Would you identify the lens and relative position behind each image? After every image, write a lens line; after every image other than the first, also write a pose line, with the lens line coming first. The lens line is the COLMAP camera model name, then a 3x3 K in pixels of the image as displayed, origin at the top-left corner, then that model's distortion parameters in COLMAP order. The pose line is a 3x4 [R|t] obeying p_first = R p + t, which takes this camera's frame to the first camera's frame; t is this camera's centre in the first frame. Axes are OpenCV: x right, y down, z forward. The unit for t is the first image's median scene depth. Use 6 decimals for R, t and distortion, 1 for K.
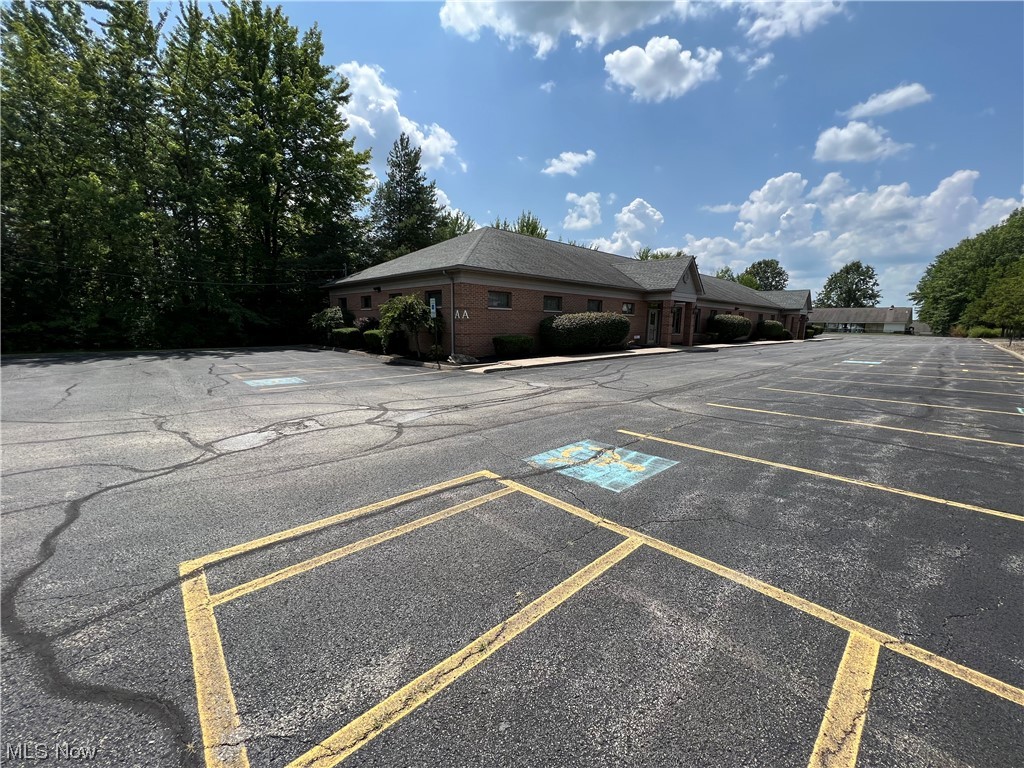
lens RADIAL K [[409.3, 0, 509.4], [0, 409.3, 388.3], [0, 0, 1]] dist [-0.003689, 0.000988]
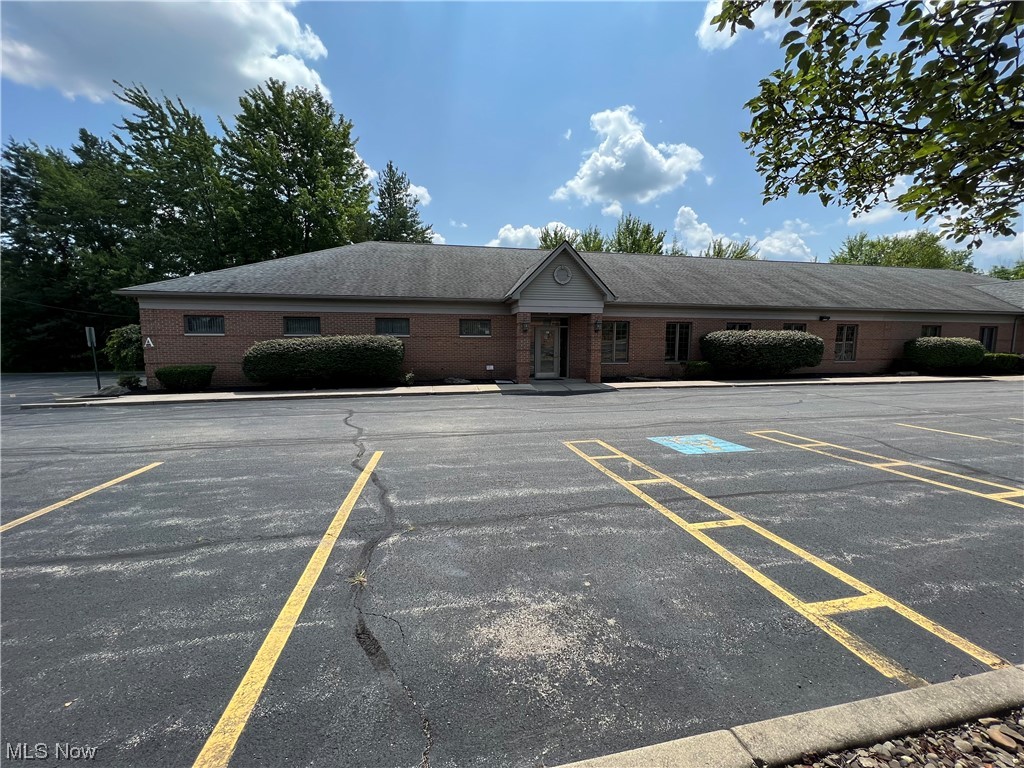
lens RADIAL K [[409.3, 0, 516.9], [0, 409.3, 379.8], [0, 0, 1]] dist [-0.003689, 0.000988]
pose [[0.846488, 0.028796, -0.531628, 0.530454], [-0.069709, 0.995935, -0.057050, -0.051667], [0.527824, 0.085351, 0.845054, 0.338241]]
